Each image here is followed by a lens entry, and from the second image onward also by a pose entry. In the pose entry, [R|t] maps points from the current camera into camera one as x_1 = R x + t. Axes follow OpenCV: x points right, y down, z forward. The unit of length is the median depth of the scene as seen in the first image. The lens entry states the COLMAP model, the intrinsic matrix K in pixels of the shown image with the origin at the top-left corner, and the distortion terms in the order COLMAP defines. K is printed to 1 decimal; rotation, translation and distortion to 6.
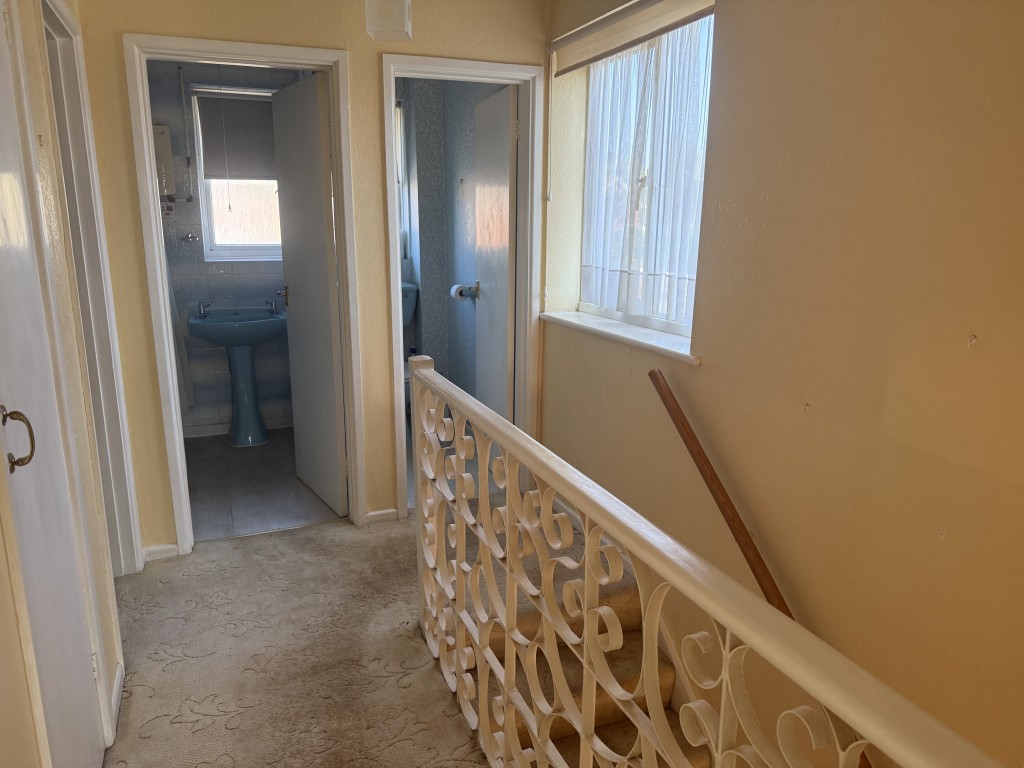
lens RADIAL K [[724.8, 0, 511.4], [0, 724.8, 384.9], [0, 0, 1]] dist [0.026045, -0.006017]
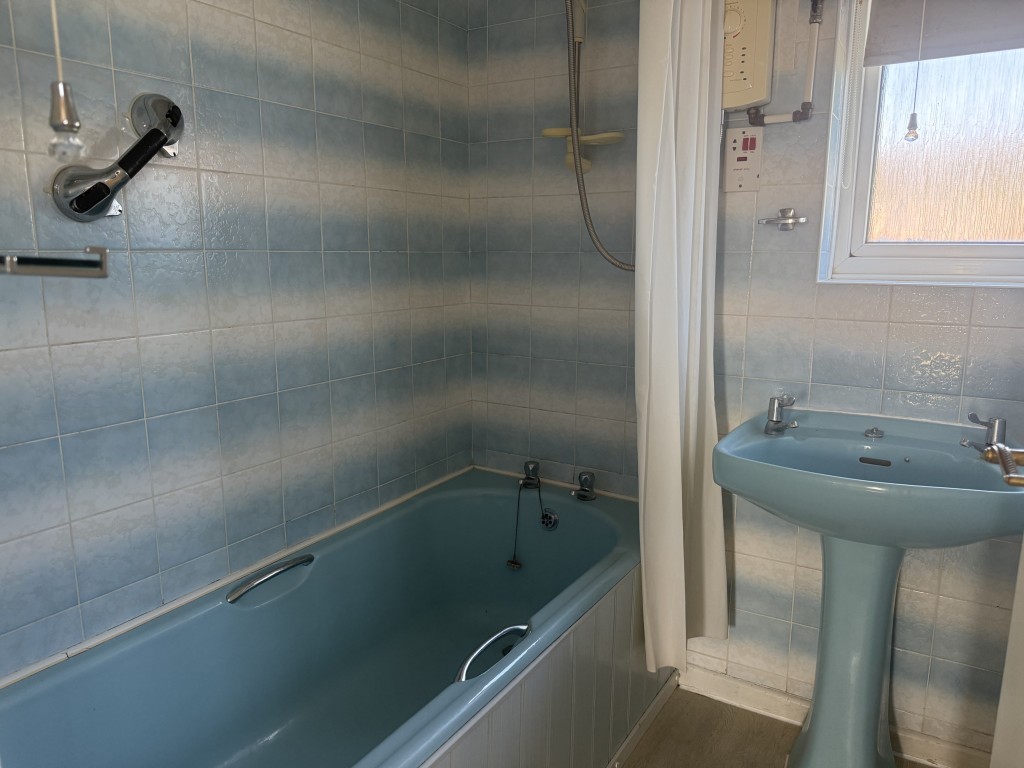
lens RADIAL K [[724.8, 0, 513.3], [0, 724.8, 381.6], [0, 0, 1]] dist [0.026045, -0.006017]
pose [[0.576349, 0.143395, -0.804525, -0.206233], [-0.185652, 0.981719, 0.041979, -0.108185], [0.795836, 0.125167, 0.592434, 0.674801]]
